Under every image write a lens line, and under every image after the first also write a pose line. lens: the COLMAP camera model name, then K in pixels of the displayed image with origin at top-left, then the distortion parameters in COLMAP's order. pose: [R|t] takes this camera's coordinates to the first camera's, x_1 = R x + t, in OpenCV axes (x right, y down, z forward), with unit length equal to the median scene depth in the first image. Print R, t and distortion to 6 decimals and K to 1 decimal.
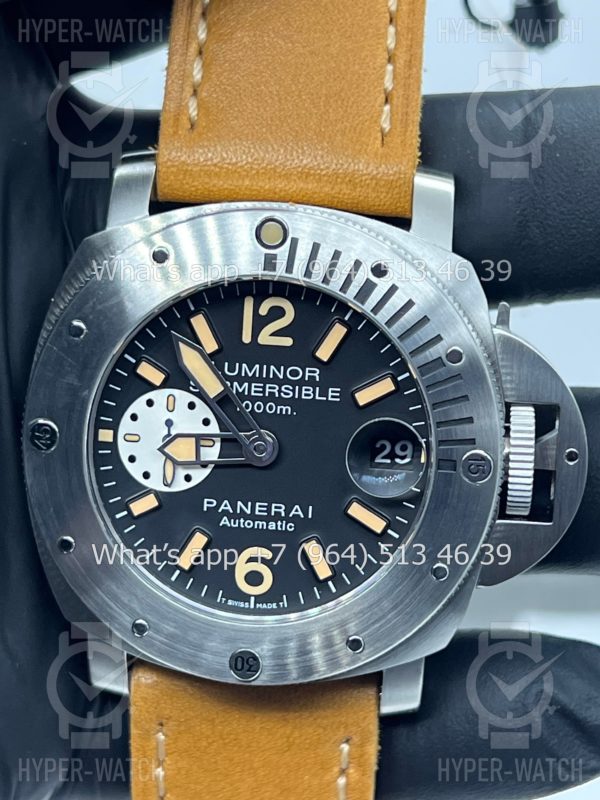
lens RADIAL K [[2052.1, 0, 300.0], [0, 2052.1, 400.0], [0, 0, 1]] dist [0.330910, -0.581359]
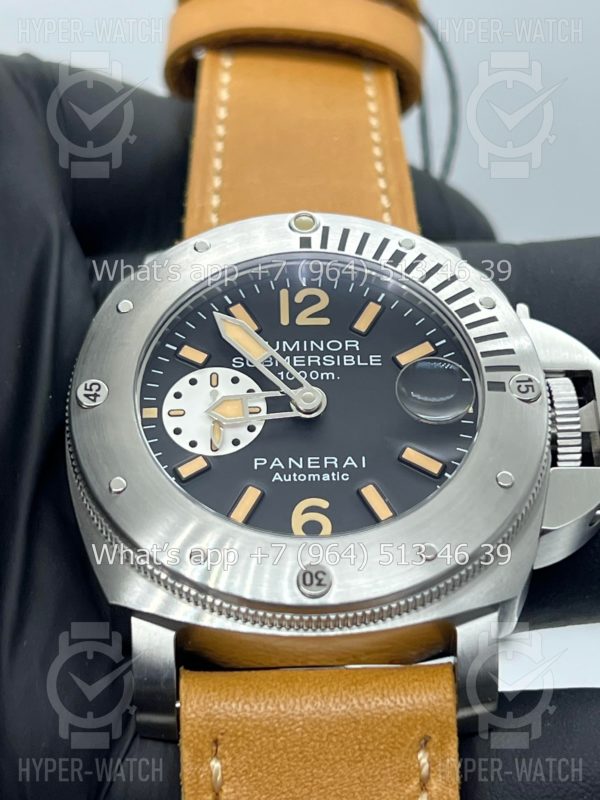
lens RADIAL K [[2052.1, 0, 300.0], [0, 2052.1, 400.0], [0, 0, 1]] dist [0.330910, -0.581359]
pose [[0.994739, -0.038721, 0.094838, -0.116586], [0.089843, 0.774545, -0.626106, 0.639782], [-0.049213, 0.631332, 0.773949, 0.229515]]
